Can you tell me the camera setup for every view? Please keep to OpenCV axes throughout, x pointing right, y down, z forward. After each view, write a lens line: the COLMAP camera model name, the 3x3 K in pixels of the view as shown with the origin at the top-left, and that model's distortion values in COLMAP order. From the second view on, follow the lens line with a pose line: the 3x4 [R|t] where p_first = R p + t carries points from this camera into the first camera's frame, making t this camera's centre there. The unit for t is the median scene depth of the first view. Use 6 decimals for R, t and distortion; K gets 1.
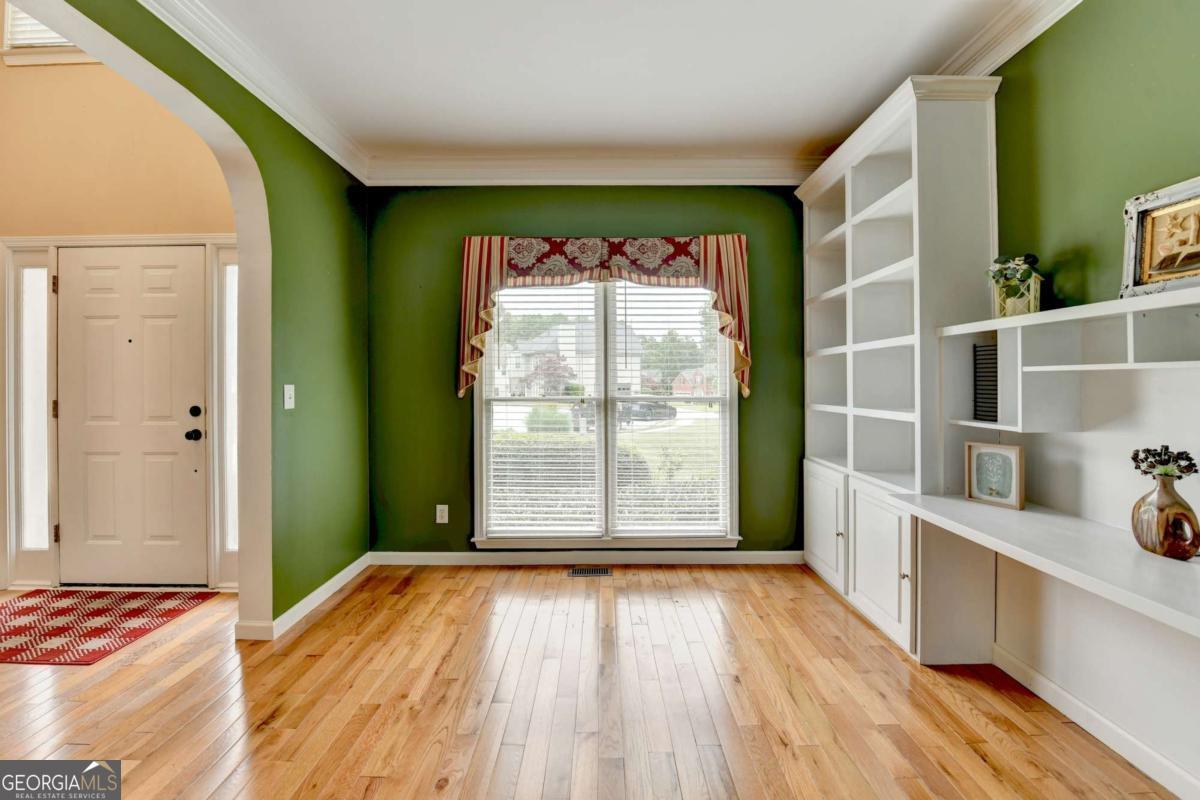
lens RADIAL K [[505.4, 0, 598.5], [0, 505.4, 380.2], [0, 0, 1]] dist [-0.001679, -0.000360]
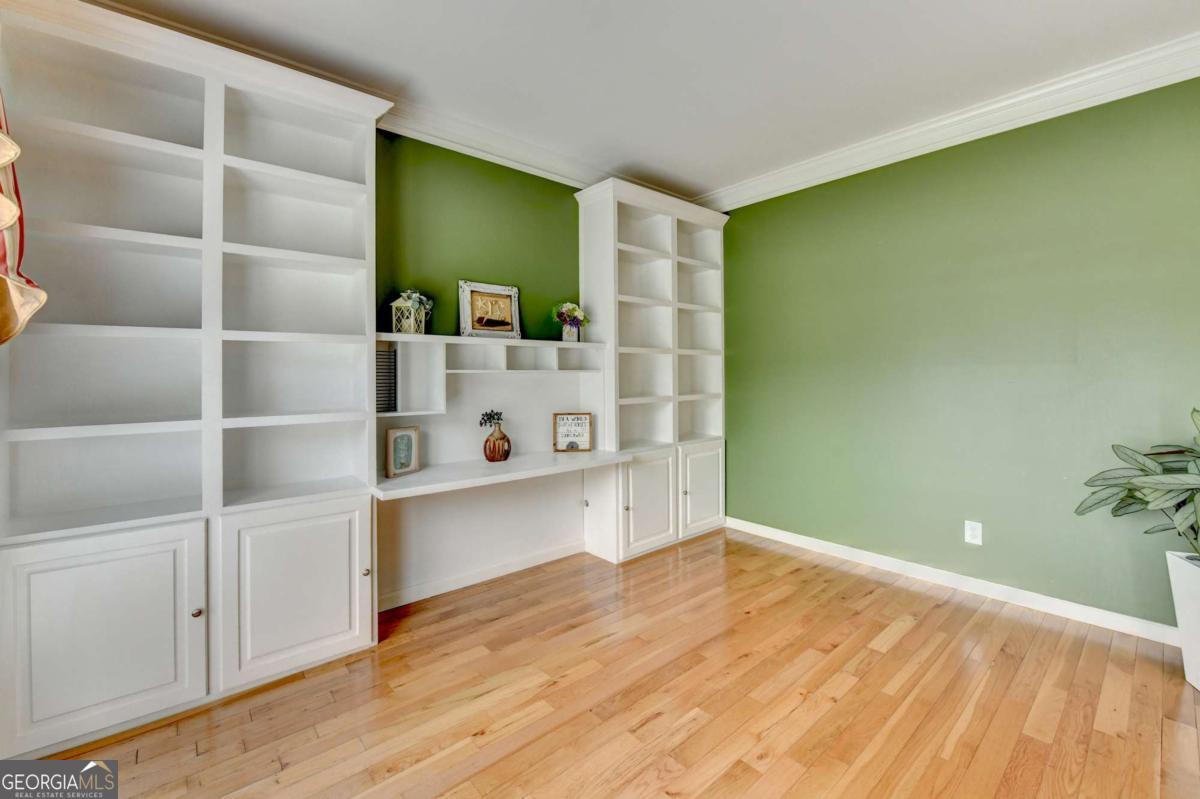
lens RADIAL K [[503.6, 0, 601.3], [0, 503.6, 369.0], [0, 0, 1]] dist [-0.020361, -0.000168]
pose [[-0.668688, 0.013792, 0.743415, -0.310722], [0.005775, 0.999894, -0.013356, -0.003355], [-0.743520, -0.004638, -0.668697, 0.889226]]
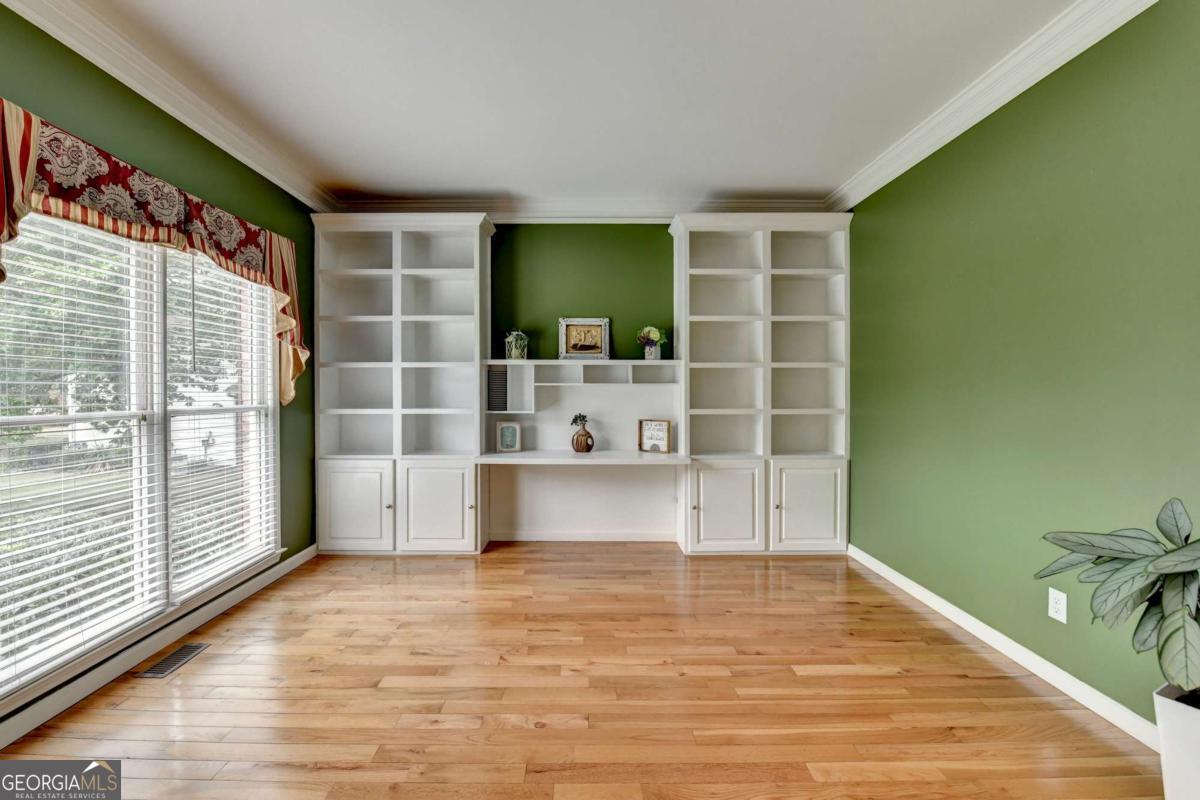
lens RADIAL K [[508.8, 0, 593.5], [0, 508.8, 392.6], [0, 0, 1]] dist [-0.019161, -0.000059]
pose [[-0.025292, -0.003800, 0.999673, -0.719551], [-0.003563, 0.999987, 0.003711, 0.002739], [-0.999674, -0.003468, -0.025305, 0.432146]]
